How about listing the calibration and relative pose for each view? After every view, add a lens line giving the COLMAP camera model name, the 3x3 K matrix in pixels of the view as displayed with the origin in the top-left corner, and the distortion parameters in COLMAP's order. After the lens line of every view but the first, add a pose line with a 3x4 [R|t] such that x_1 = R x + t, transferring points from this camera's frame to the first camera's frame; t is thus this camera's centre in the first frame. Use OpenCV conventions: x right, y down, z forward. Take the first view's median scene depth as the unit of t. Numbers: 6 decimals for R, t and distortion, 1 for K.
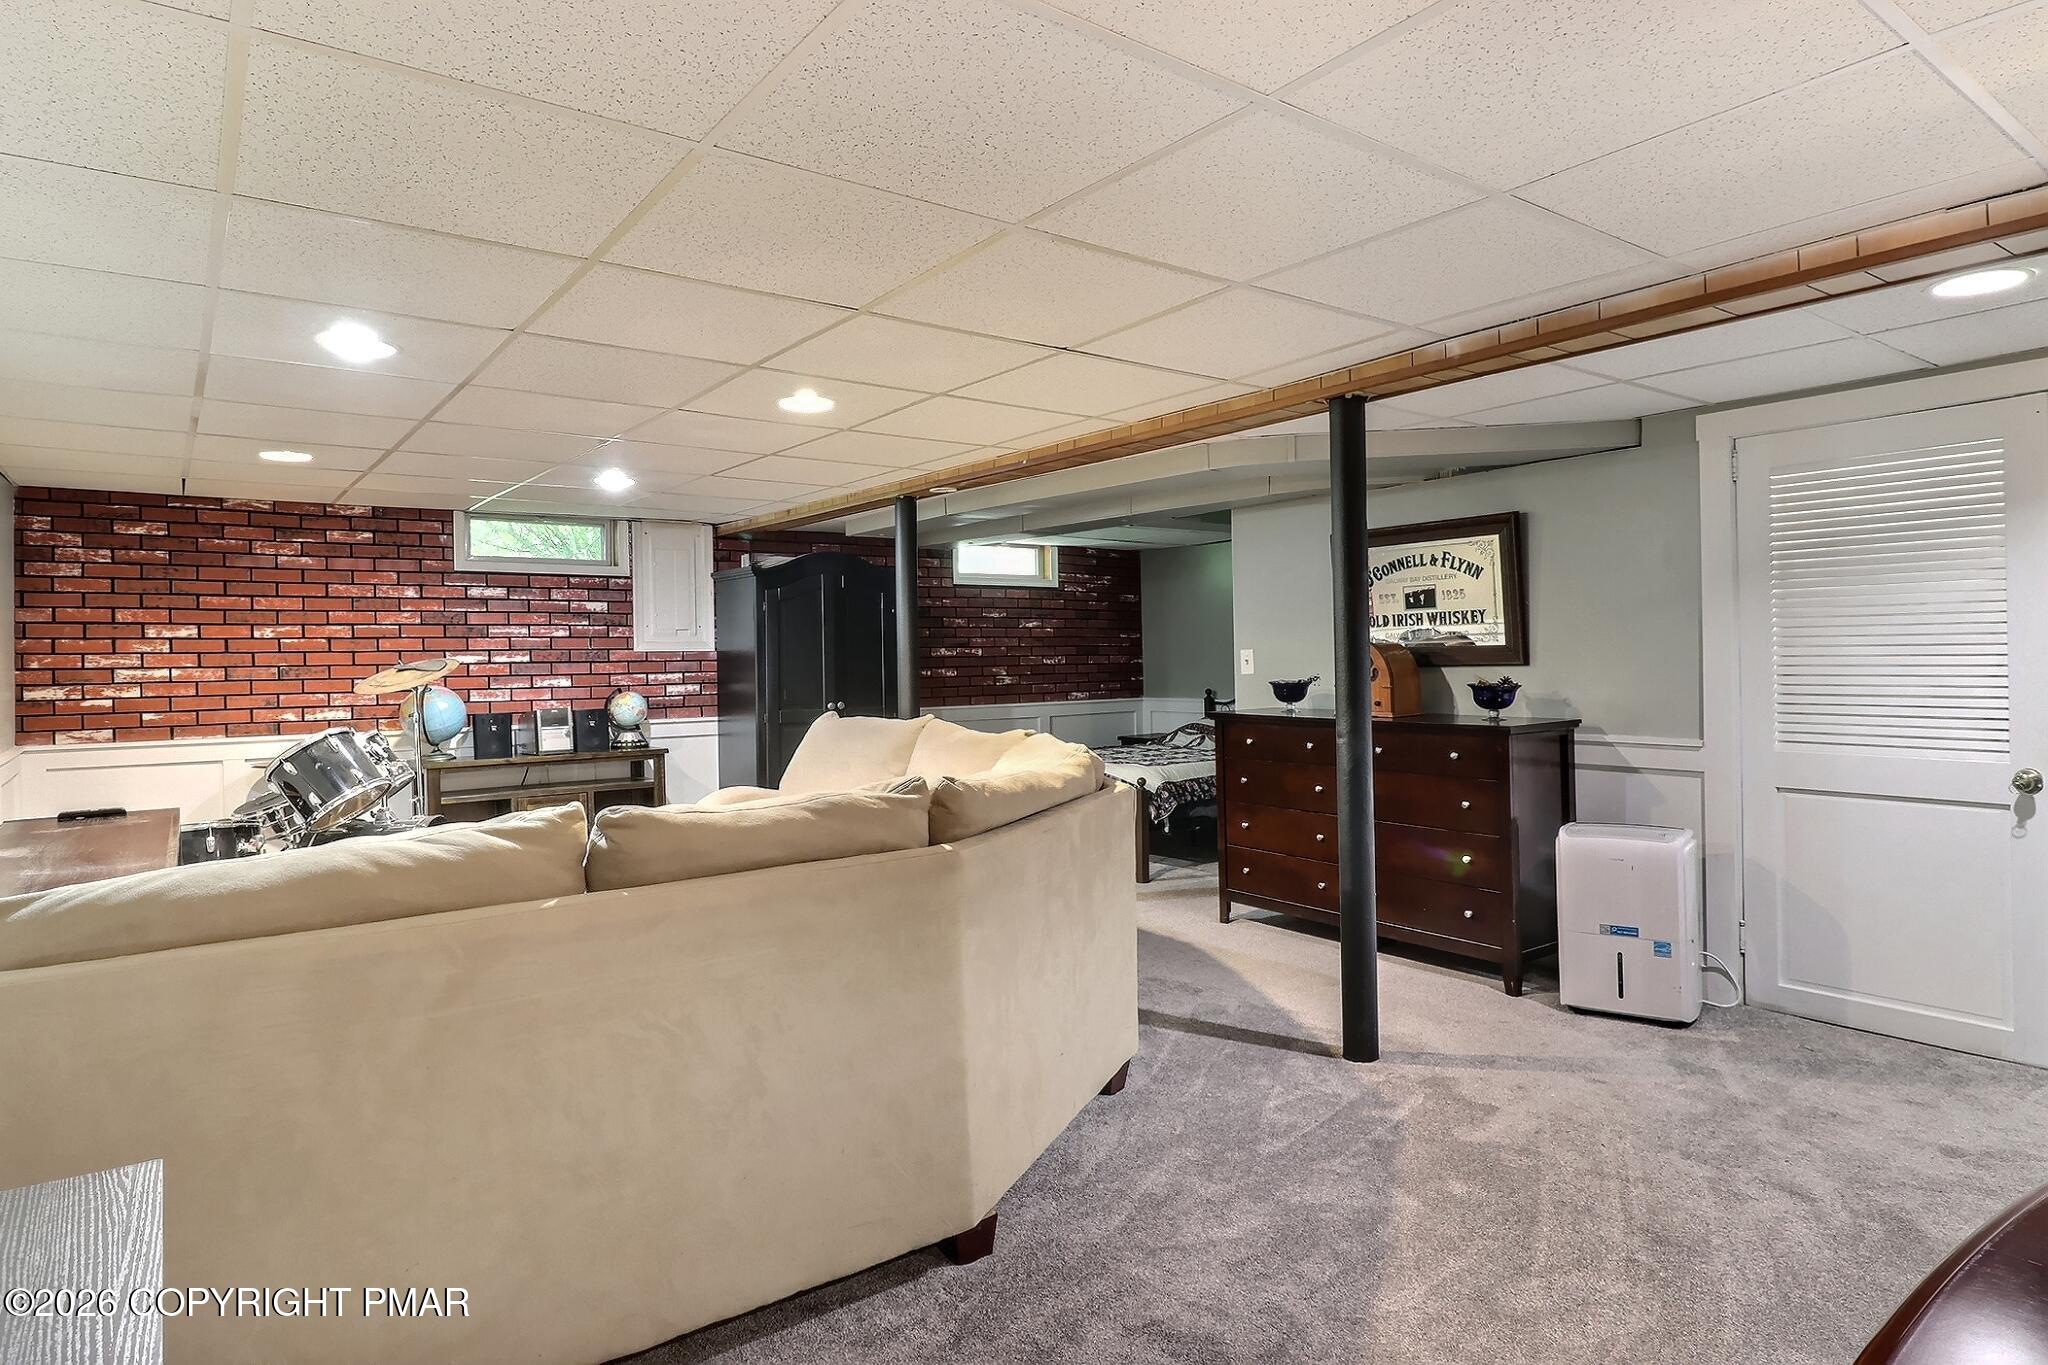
lens RADIAL K [[1161.5, 0, 1030.9], [0, 1161.5, 659.3], [0, 0, 1]] dist [0.000862, 0.000067]
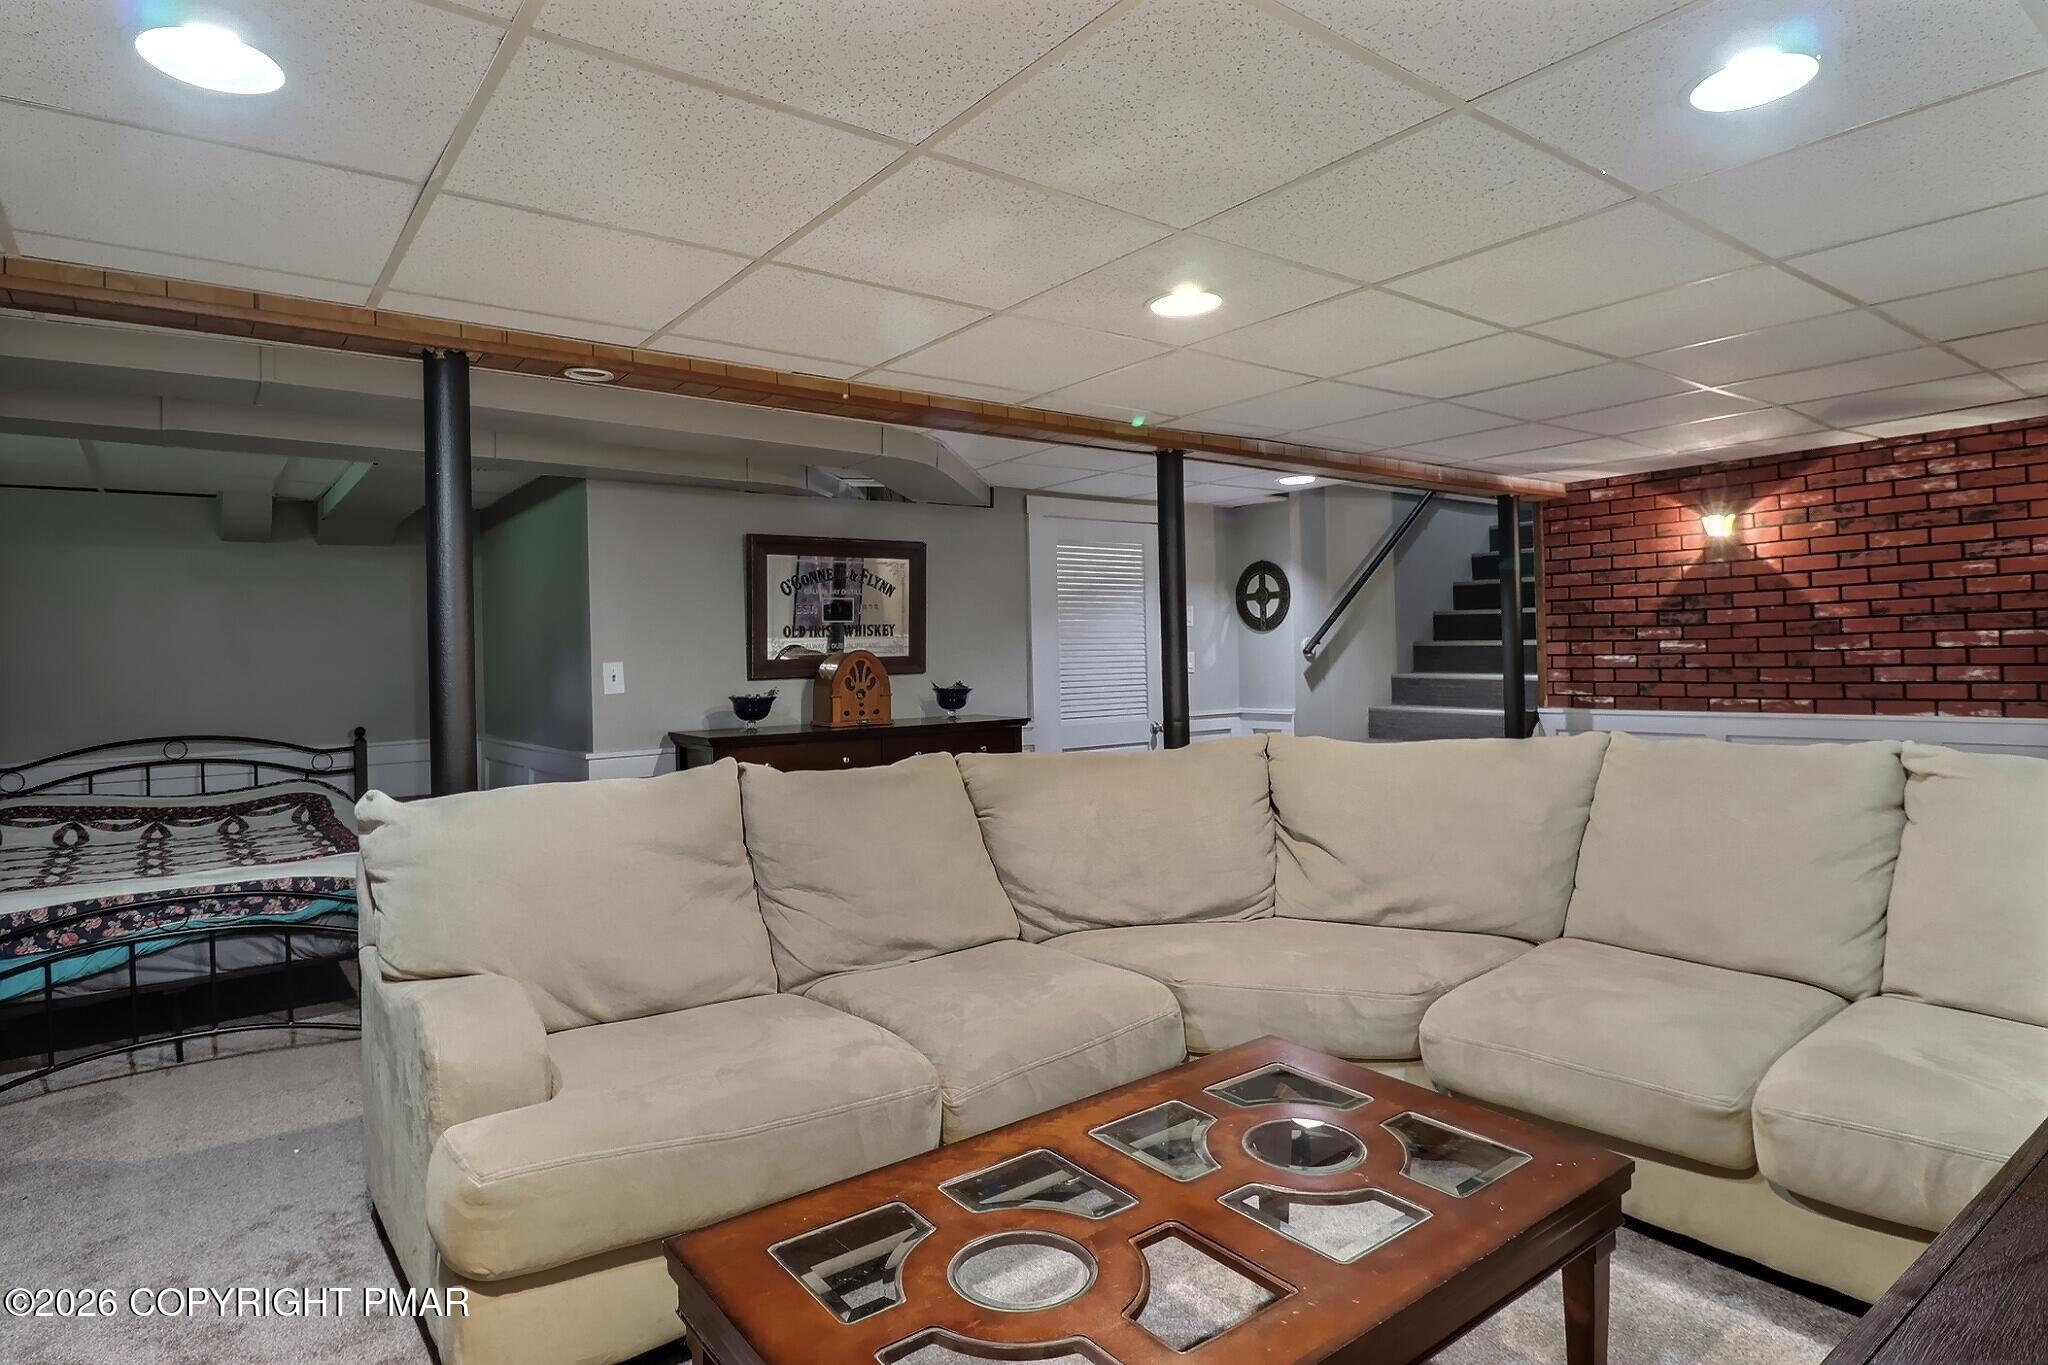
lens RADIAL K [[1161.5, 0, 1030.9], [0, 1161.5, 659.3], [0, 0, 1]] dist [0.000862, 0.000067]
pose [[-0.032826, 0.016883, 0.999318, -0.740491], [0.027092, 0.999505, -0.015996, 0.012618], [-0.999094, 0.026548, -0.033267, 0.908737]]
